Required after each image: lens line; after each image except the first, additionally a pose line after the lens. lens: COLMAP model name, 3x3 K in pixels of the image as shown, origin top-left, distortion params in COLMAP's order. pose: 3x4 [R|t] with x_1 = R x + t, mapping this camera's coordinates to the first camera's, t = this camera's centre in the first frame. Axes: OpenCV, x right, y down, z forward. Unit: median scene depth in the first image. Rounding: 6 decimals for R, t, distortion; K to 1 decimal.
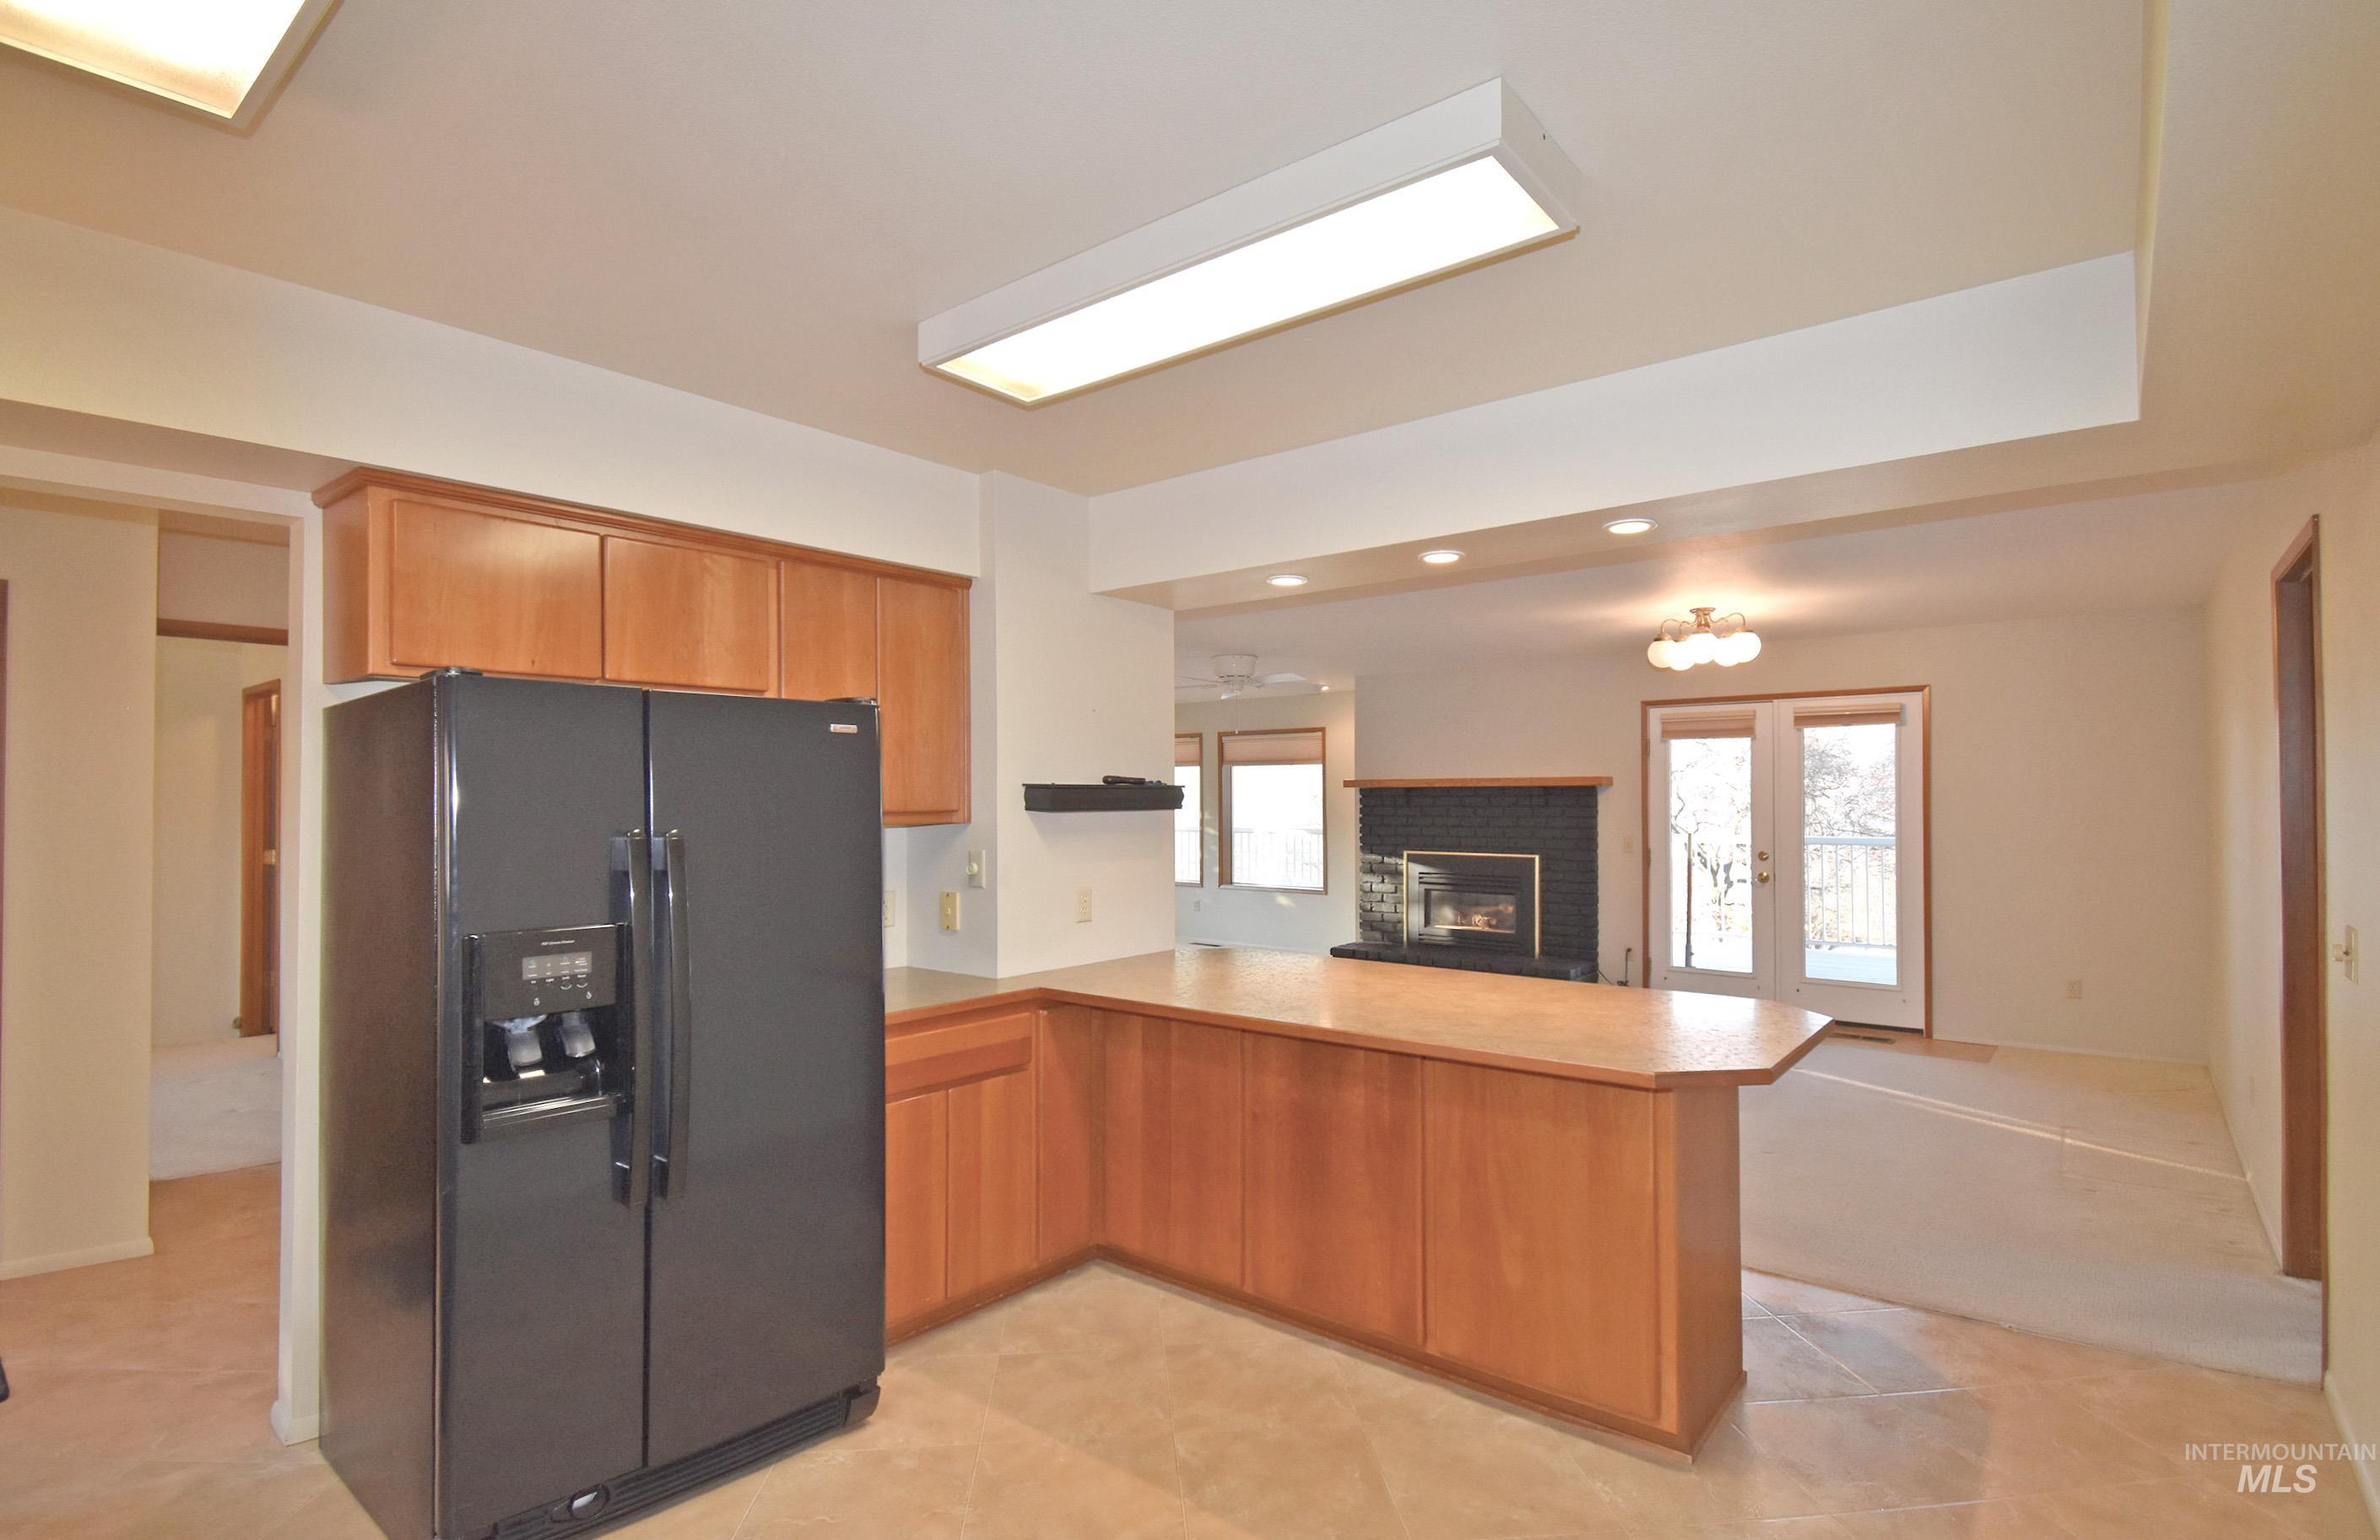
lens RADIAL K [[1118.4, 0, 1159.6], [0, 1118.4, 799.0], [0, 0, 1]] dist [0.003181, -0.011579]
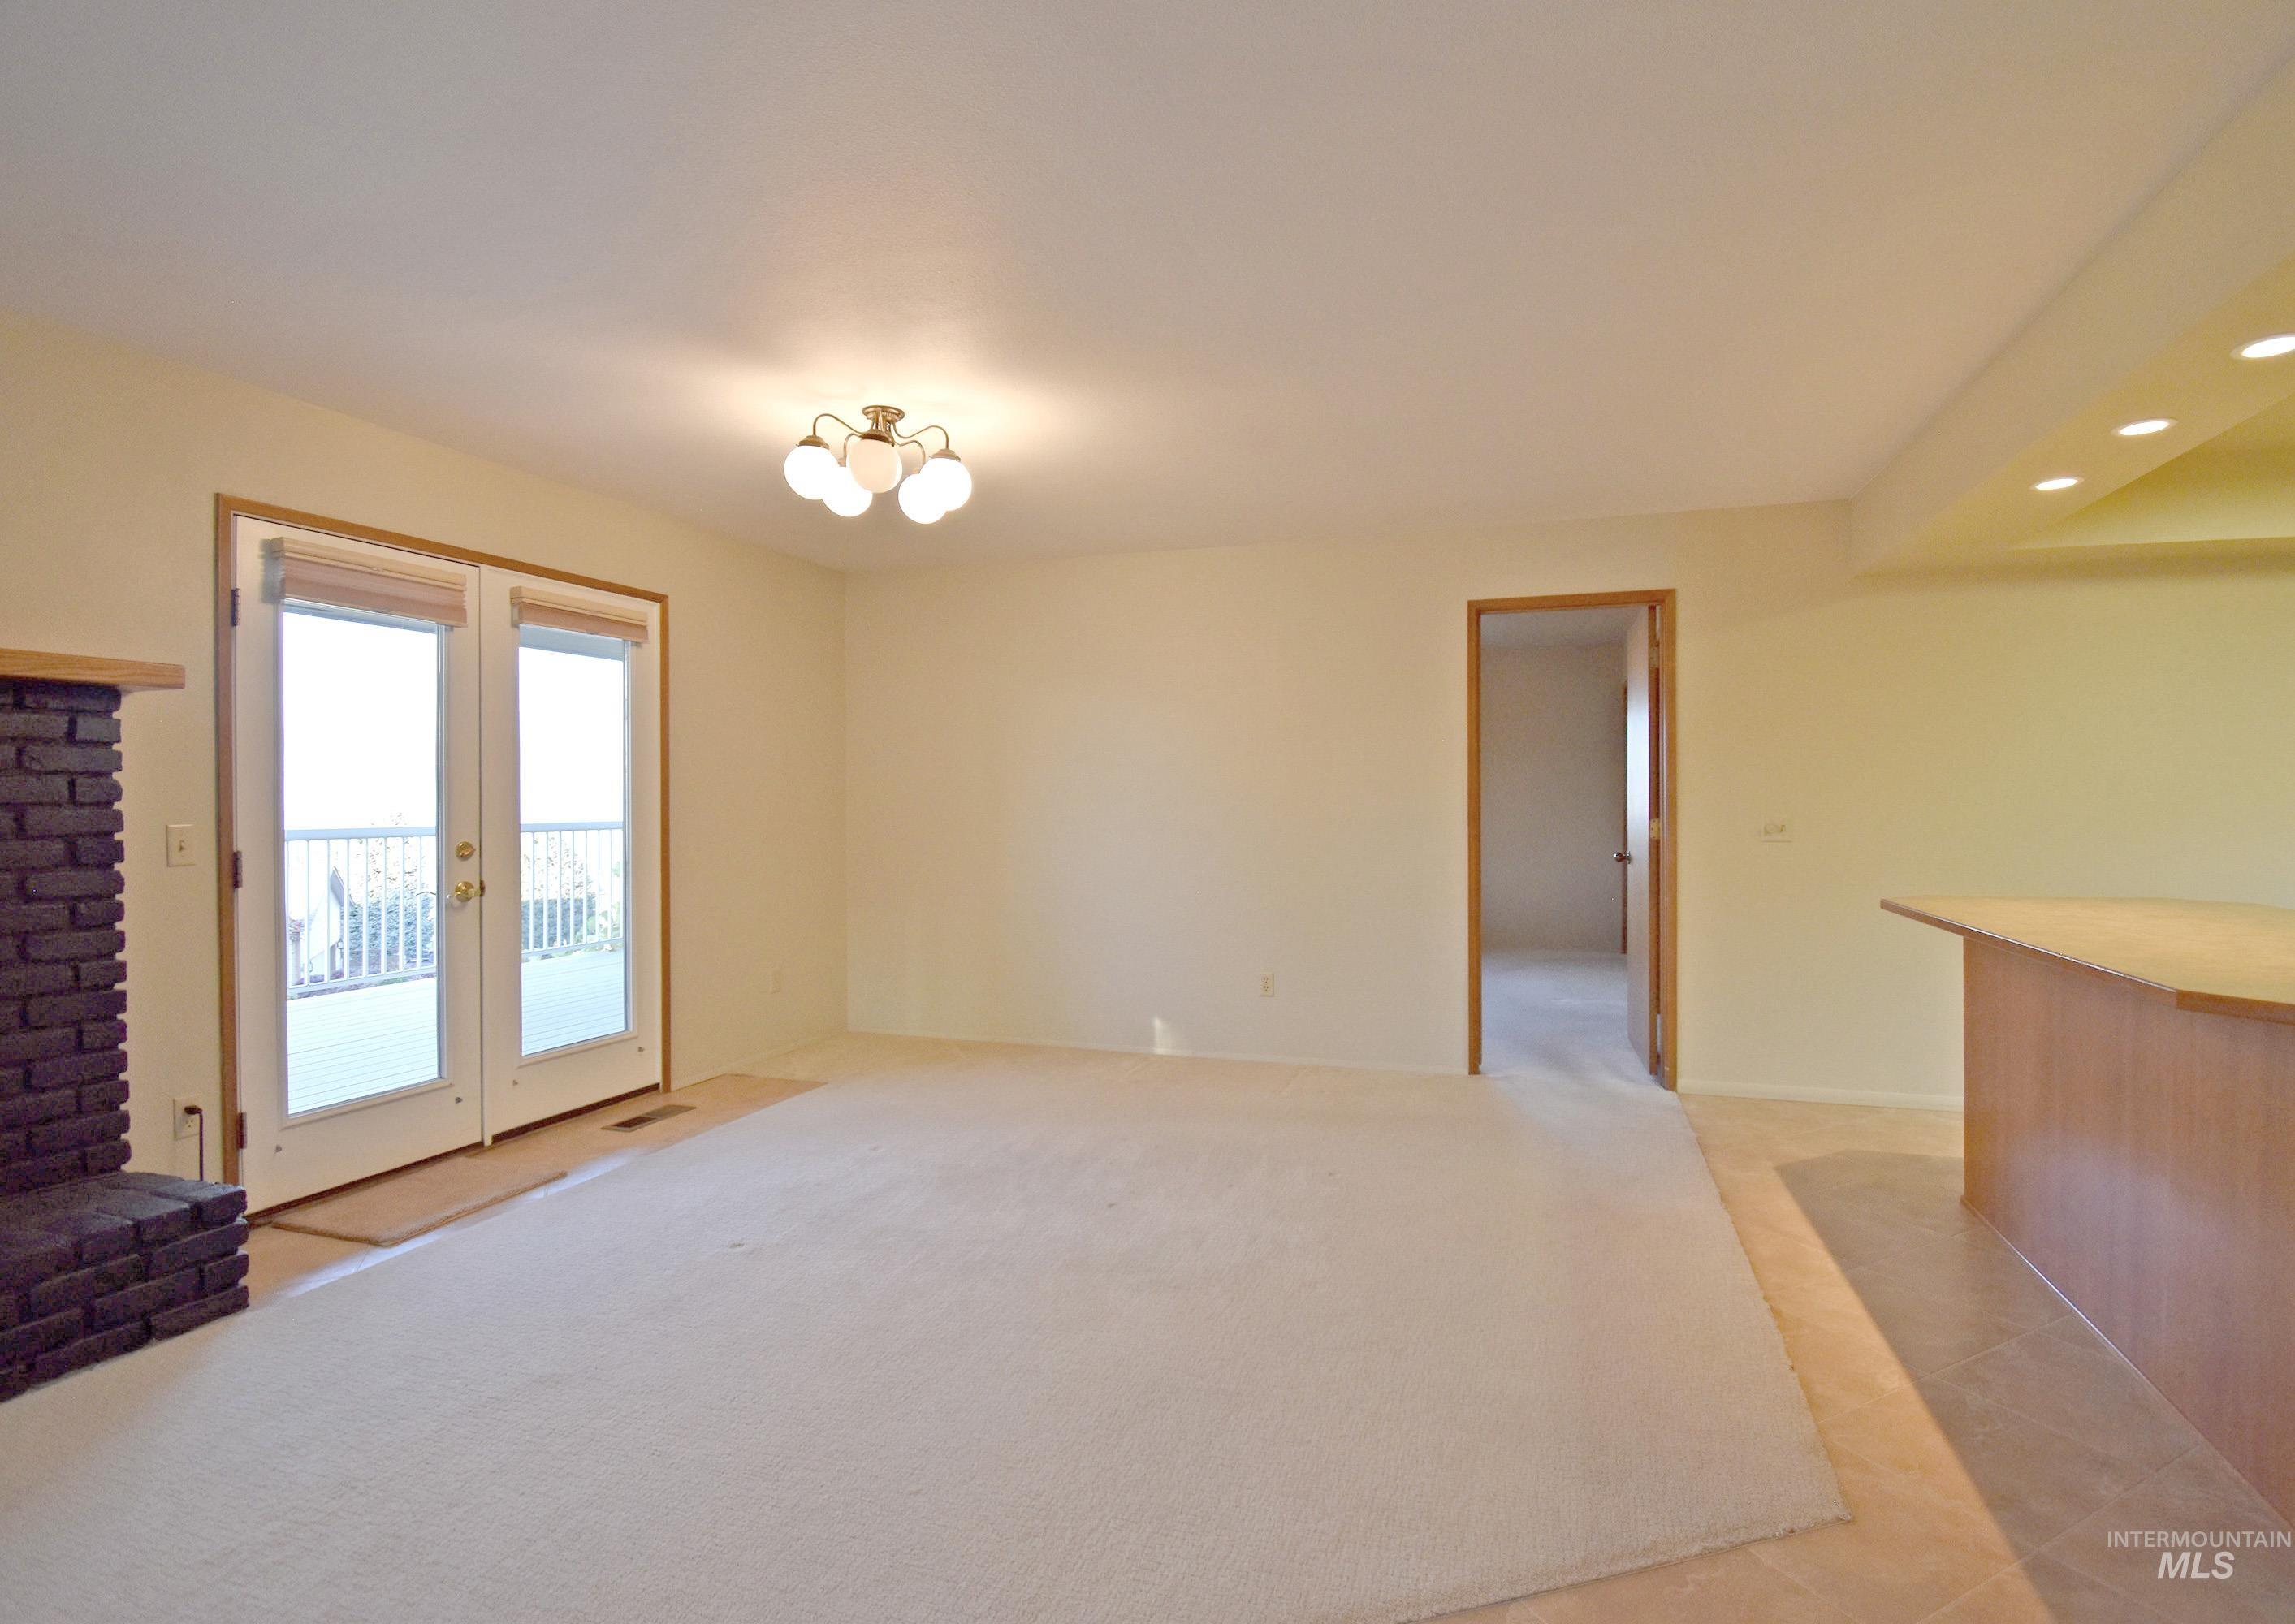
lens RADIAL K [[1080.9, 0, 1229.8], [0, 1080.9, 808.6], [0, 0, 1]] dist [0.001588, -0.019853]
pose [[-0.417915, -0.001056, 0.908486, -0.076641], [0.007730, 0.999959, 0.004719, 0.029061], [-0.908453, 0.008994, -0.417890, 0.815588]]
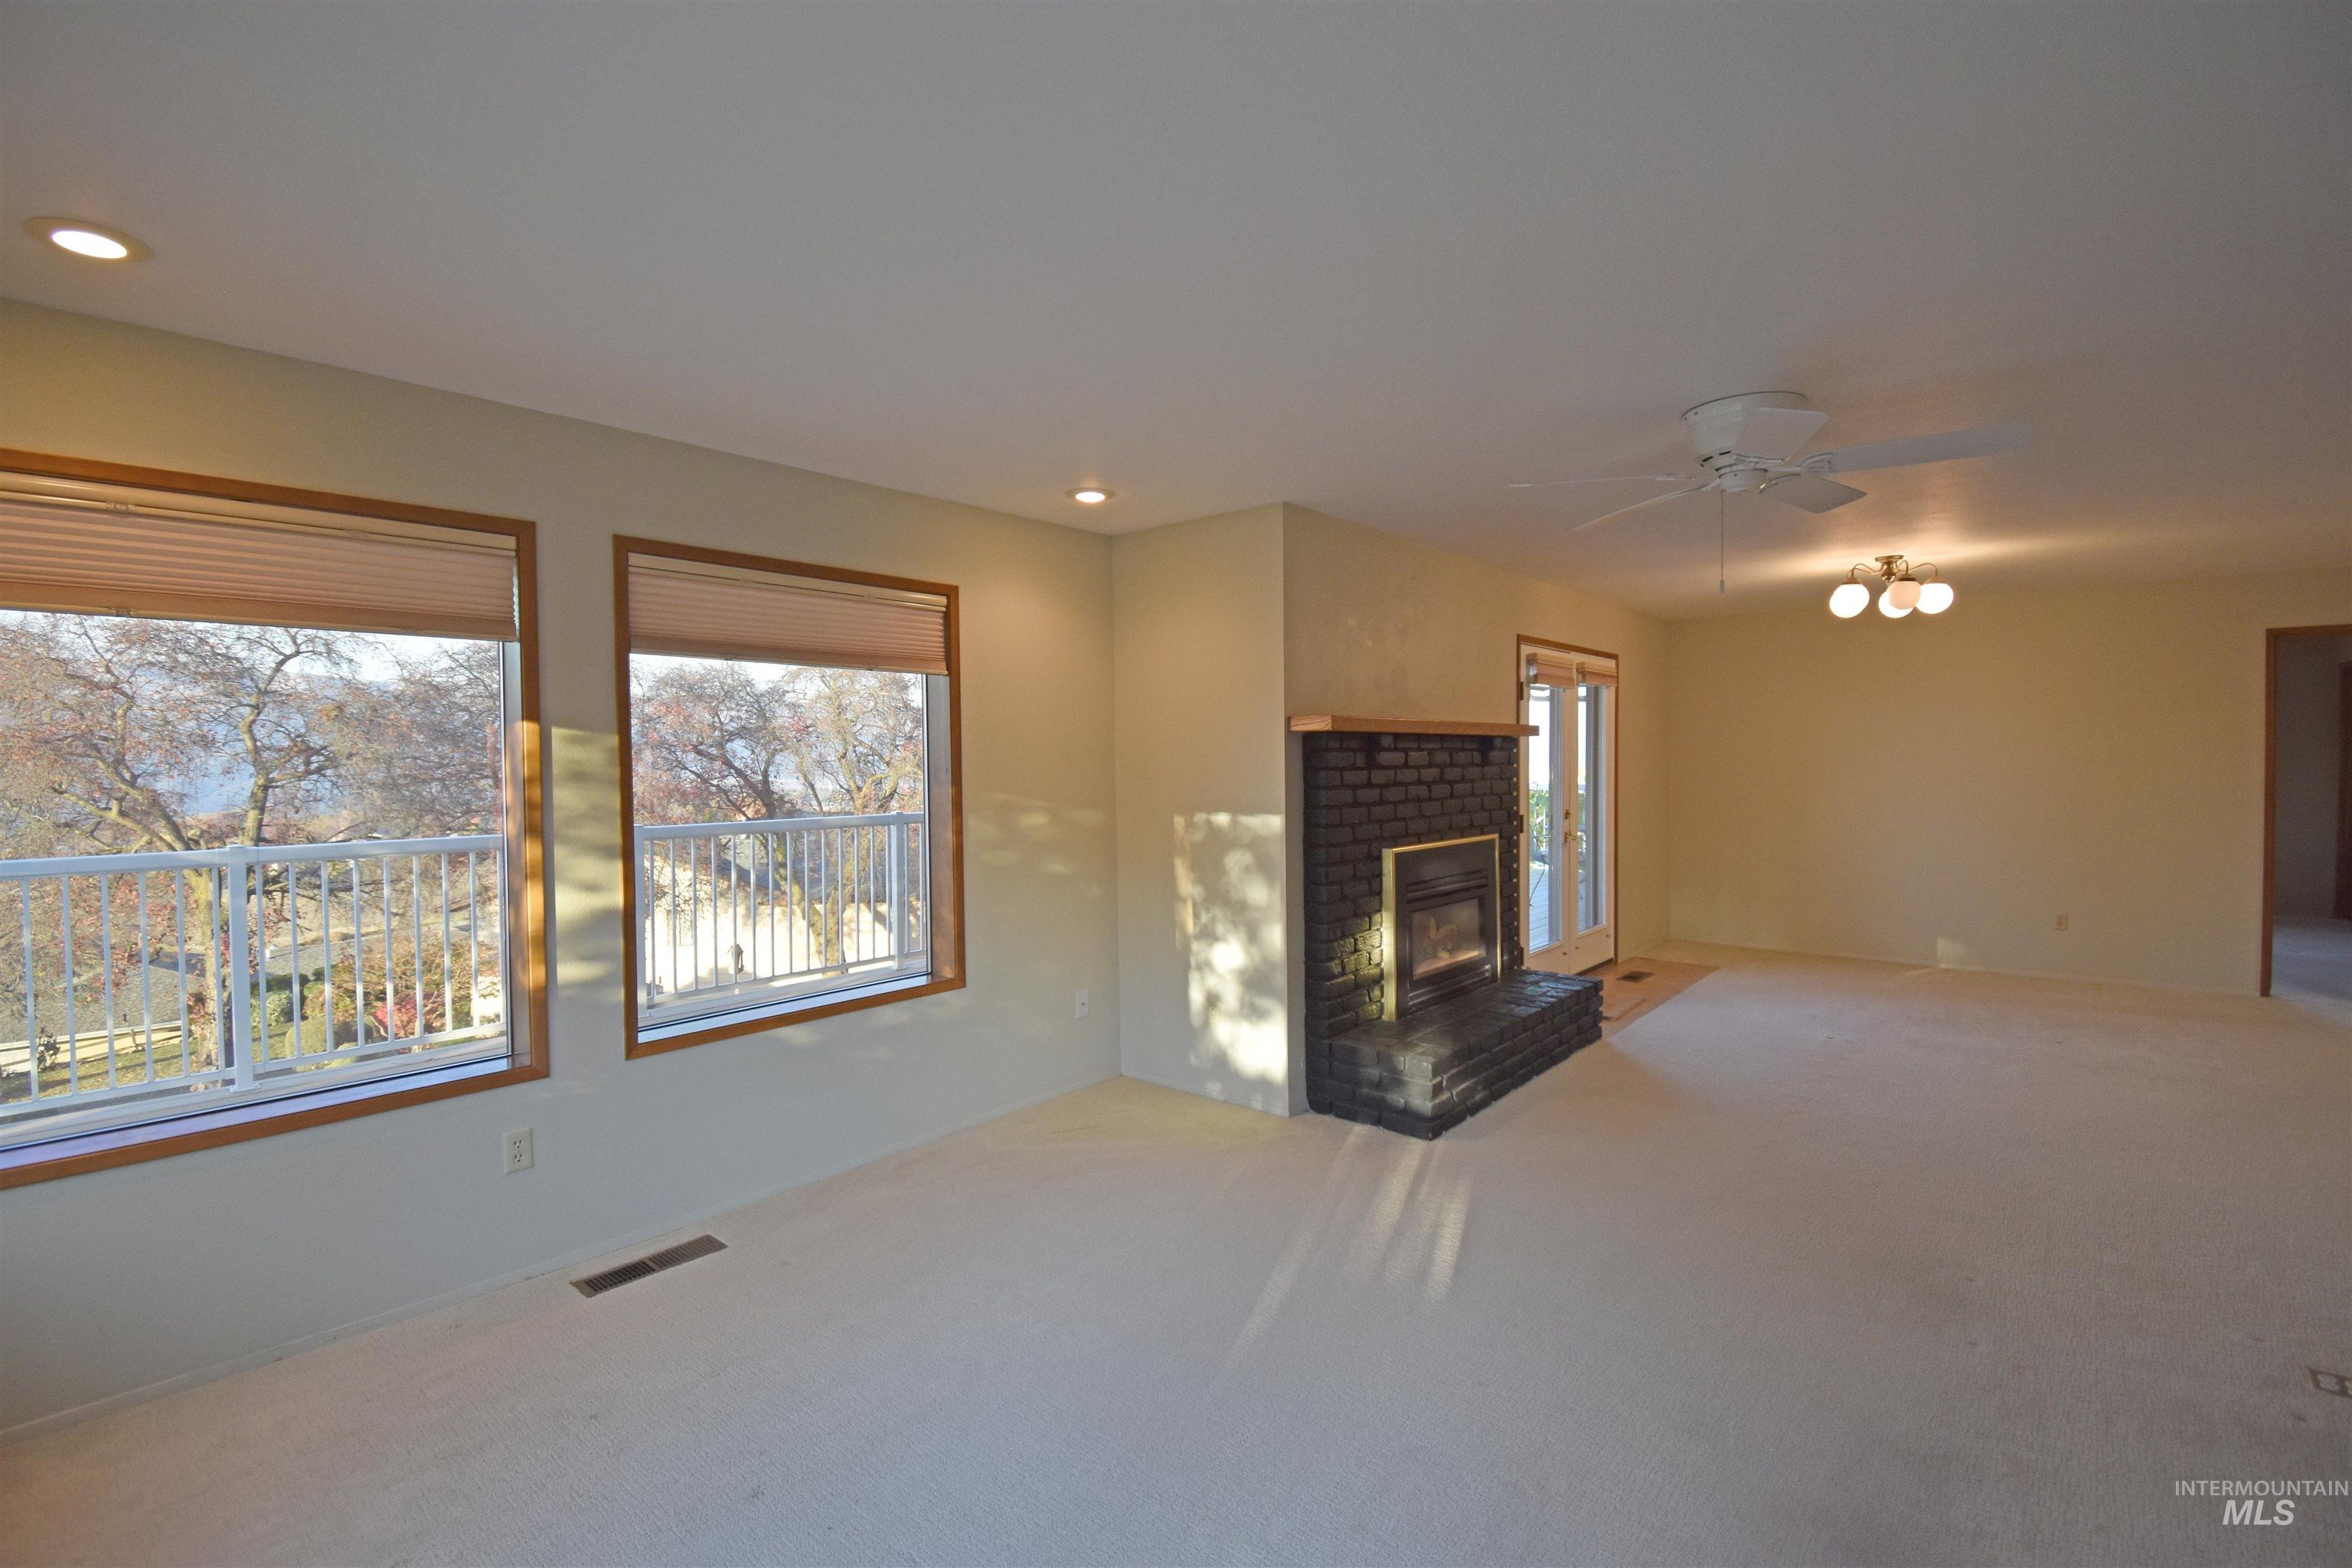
lens RADIAL K [[1028.2, 0, 1213.6], [0, 1028.2, 759.3], [0, 0, 1]] dist [-0.036206, 0.000179]
pose [[0.013462, 0.004326, 0.999900, -0.312204], [0.008620, 0.999953, -0.004442, 0.004851], [-0.999872, 0.008679, 0.013424, 1.201265]]
